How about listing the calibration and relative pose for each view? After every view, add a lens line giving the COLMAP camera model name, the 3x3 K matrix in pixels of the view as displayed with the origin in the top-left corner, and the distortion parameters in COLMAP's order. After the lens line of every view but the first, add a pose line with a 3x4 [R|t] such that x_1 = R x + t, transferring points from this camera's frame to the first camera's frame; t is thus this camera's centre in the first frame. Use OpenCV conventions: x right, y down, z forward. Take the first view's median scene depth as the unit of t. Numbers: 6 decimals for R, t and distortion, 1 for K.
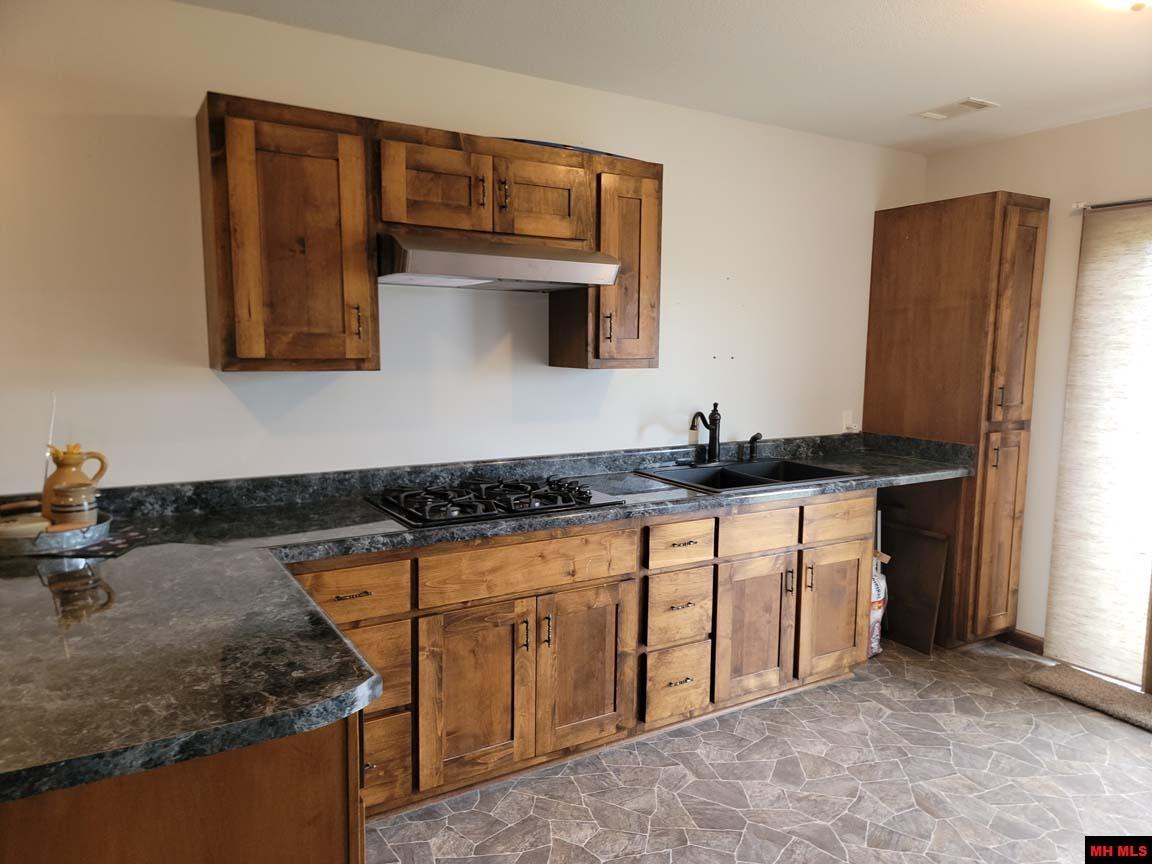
lens RADIAL K [[784.6, 0, 579.4], [0, 784.6, 431.2], [0, 0, 1]] dist [0.068678, -0.034829]
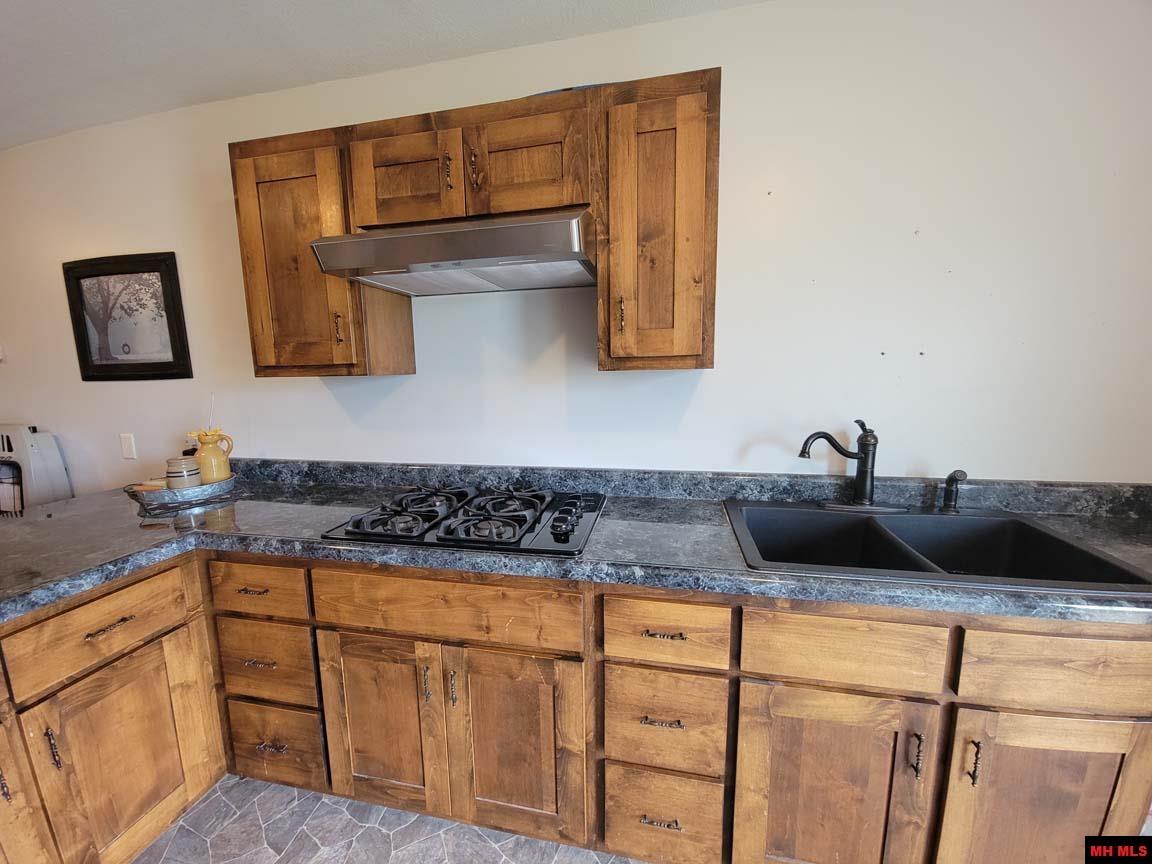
lens RADIAL K [[466.4, 0, 550.9], [0, 466.4, 434.6], [0, 0, 1]] dist [-0.000674, -0.002324]
pose [[0.724233, 0.074190, -0.685553, 0.332547], [-0.049536, 0.997224, 0.055589, -0.042534], [0.687774, -0.006300, 0.725898, 0.680186]]
